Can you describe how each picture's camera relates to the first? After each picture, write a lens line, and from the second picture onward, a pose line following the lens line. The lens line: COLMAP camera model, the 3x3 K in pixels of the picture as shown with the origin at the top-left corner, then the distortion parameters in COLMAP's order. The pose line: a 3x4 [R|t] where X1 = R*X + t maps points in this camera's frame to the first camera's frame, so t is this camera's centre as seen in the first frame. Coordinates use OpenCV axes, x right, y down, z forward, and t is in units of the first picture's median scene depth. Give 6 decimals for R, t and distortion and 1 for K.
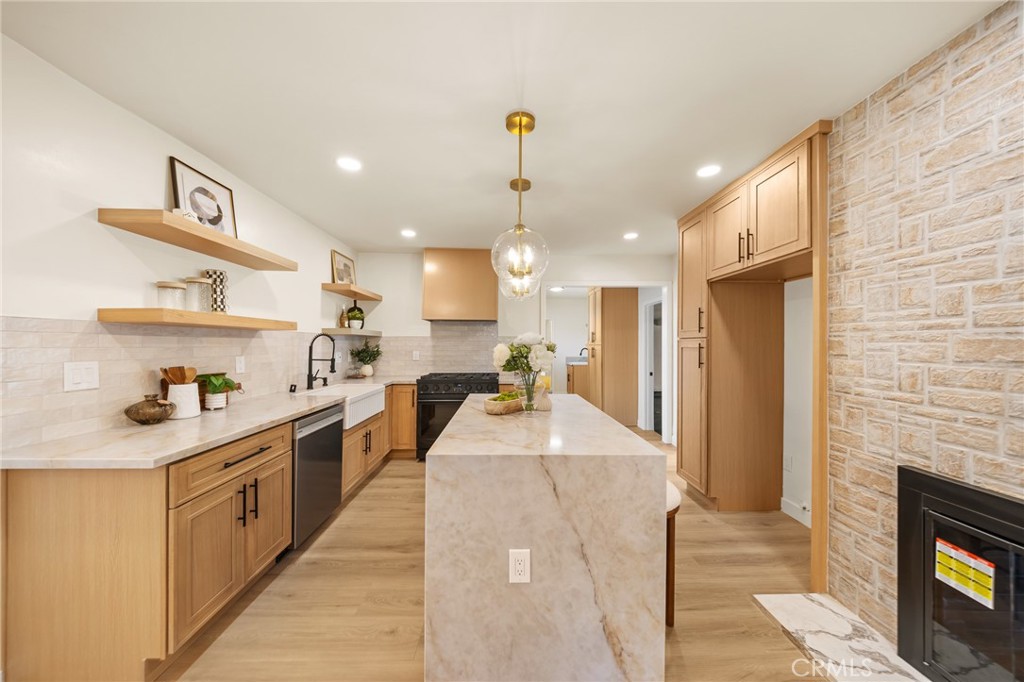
lens RADIAL K [[340.6, 0, 510.3], [0, 340.6, 338.7], [0, 0, 1]] dist [-0.000691, -0.000165]
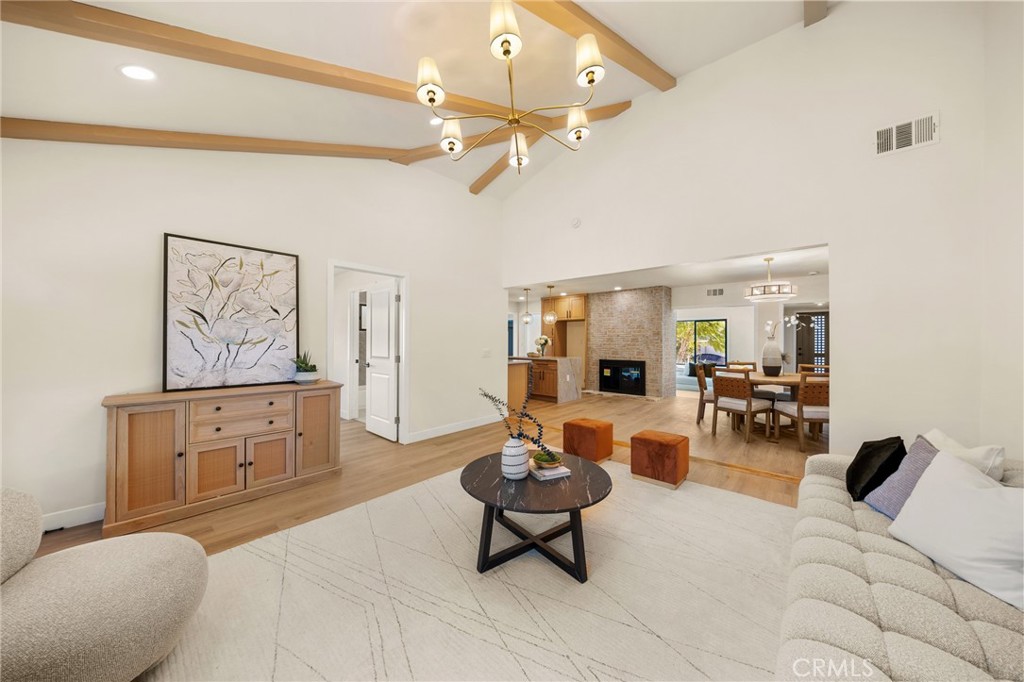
lens RADIAL K [[340.6, 0, 510.3], [0, 340.6, 338.7], [0, 0, 1]] dist [-0.000691, -0.000165]
pose [[0.686526, -0.001720, 0.727103, -4.192330], [0.000909, 0.999998, 0.001508, 0.005410], [-0.727104, -0.000375, 0.686527, -1.922982]]
